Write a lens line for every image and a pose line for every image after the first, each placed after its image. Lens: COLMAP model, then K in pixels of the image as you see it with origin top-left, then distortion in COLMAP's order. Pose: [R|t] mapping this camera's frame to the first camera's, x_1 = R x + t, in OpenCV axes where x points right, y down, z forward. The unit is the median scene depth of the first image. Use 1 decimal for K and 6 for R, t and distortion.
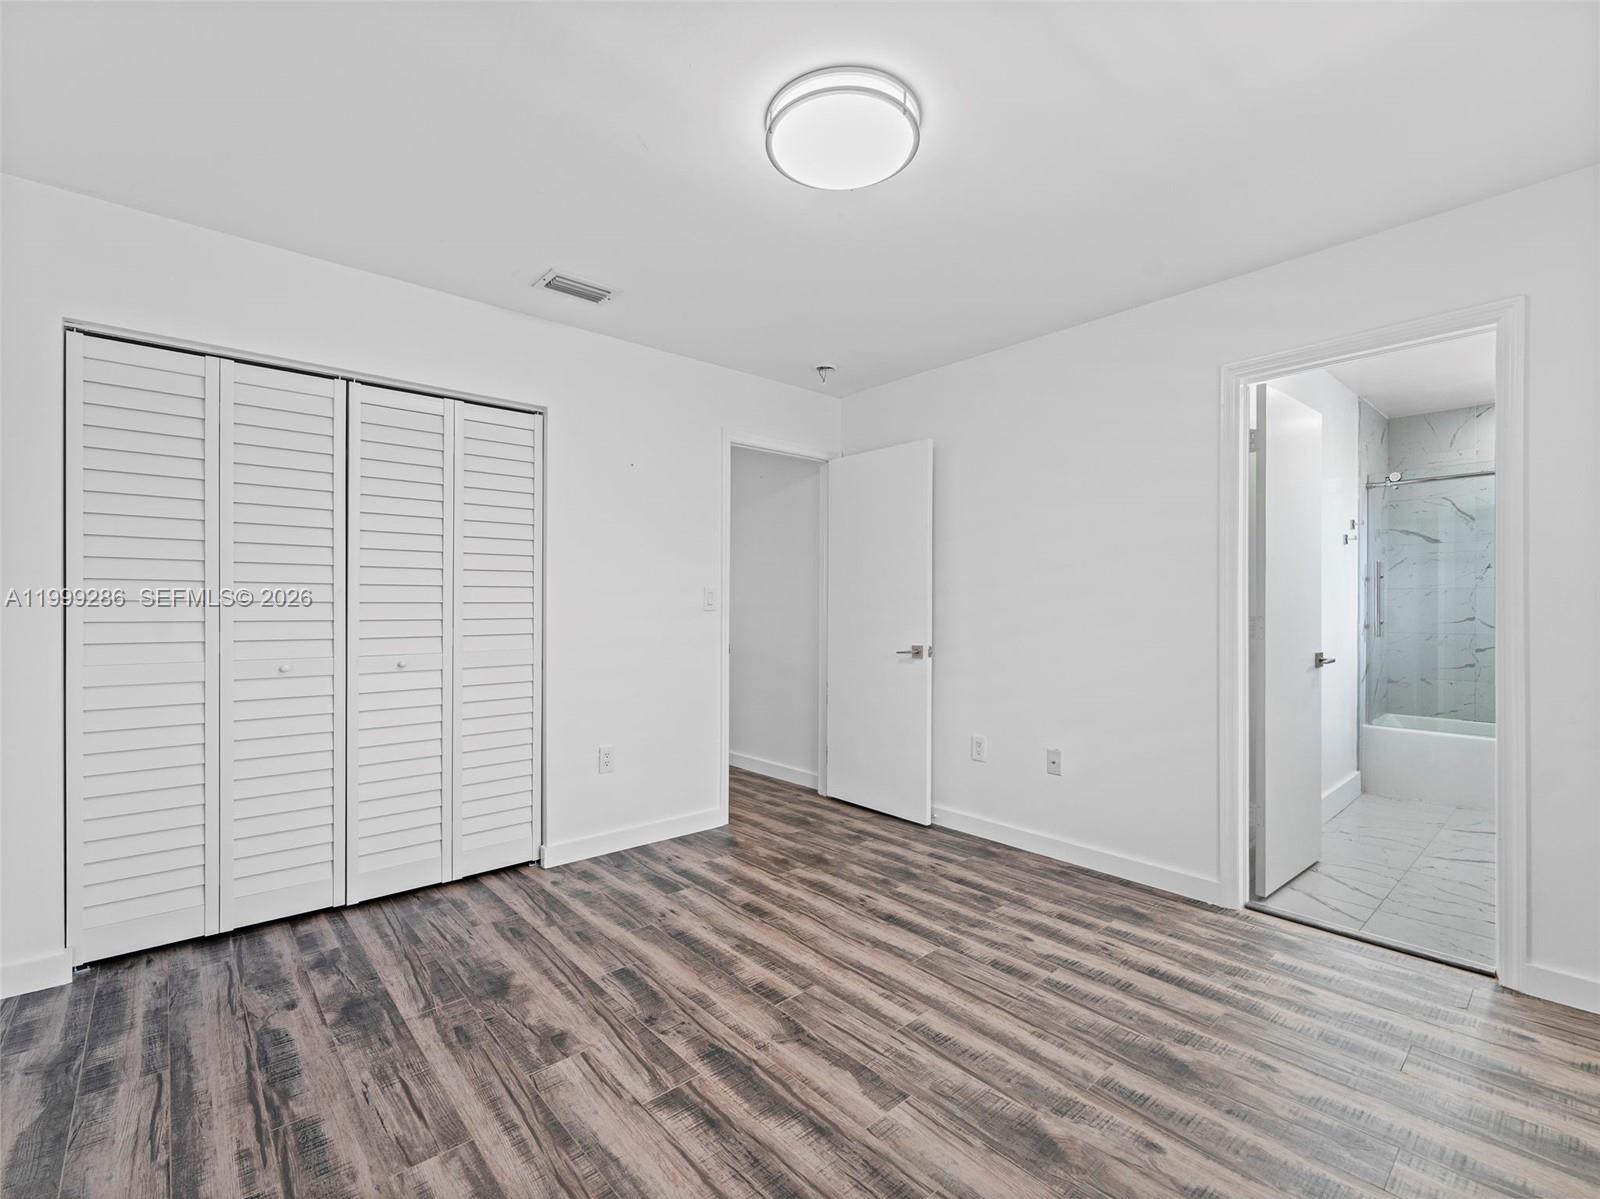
lens RADIAL K [[732.3, 0, 799.9], [0, 732.3, 605.1], [0, 0, 1]] dist [-0.005335, 0.002572]
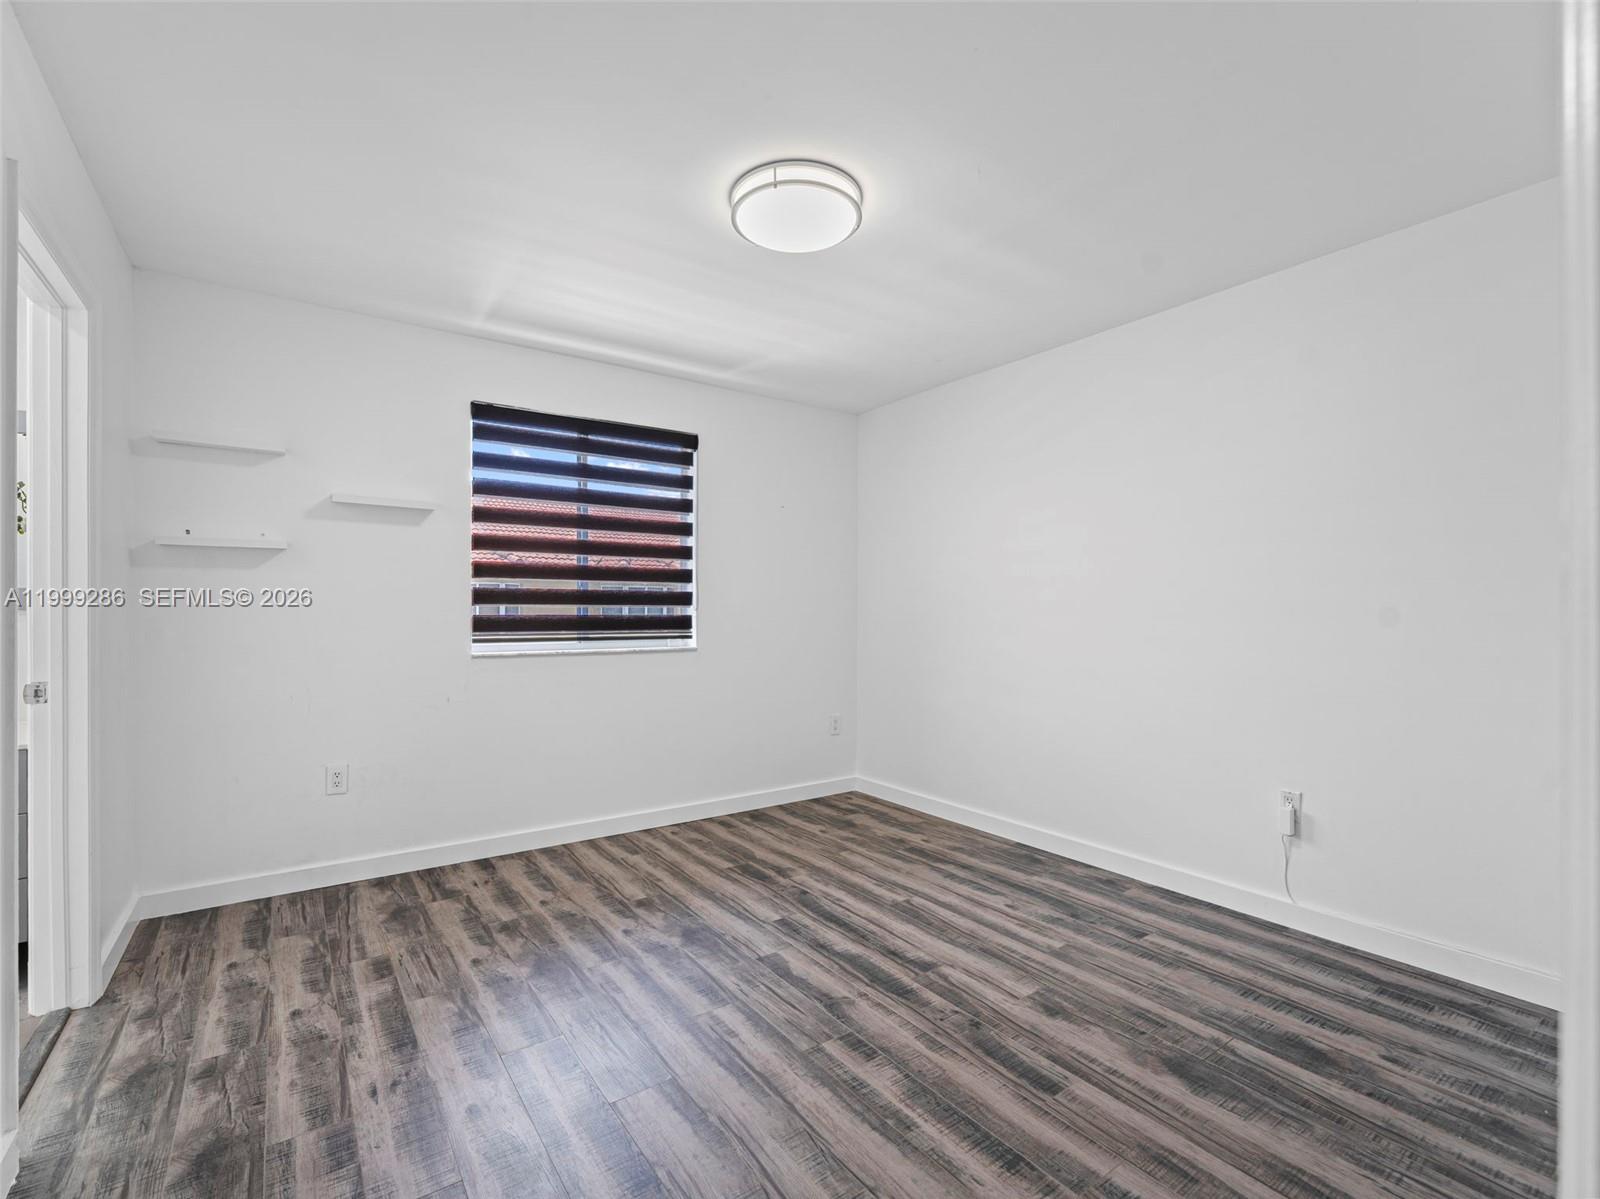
lens RADIAL K [[732.3, 0, 803.8], [0, 732.3, 605.3], [0, 0, 1]] dist [-0.005335, 0.002572]
pose [[-0.995136, -0.003190, 0.098463, -0.066141], [-0.003820, 0.999973, -0.006210, -0.000947], [-0.098440, -0.006556, -0.995121, 2.019881]]
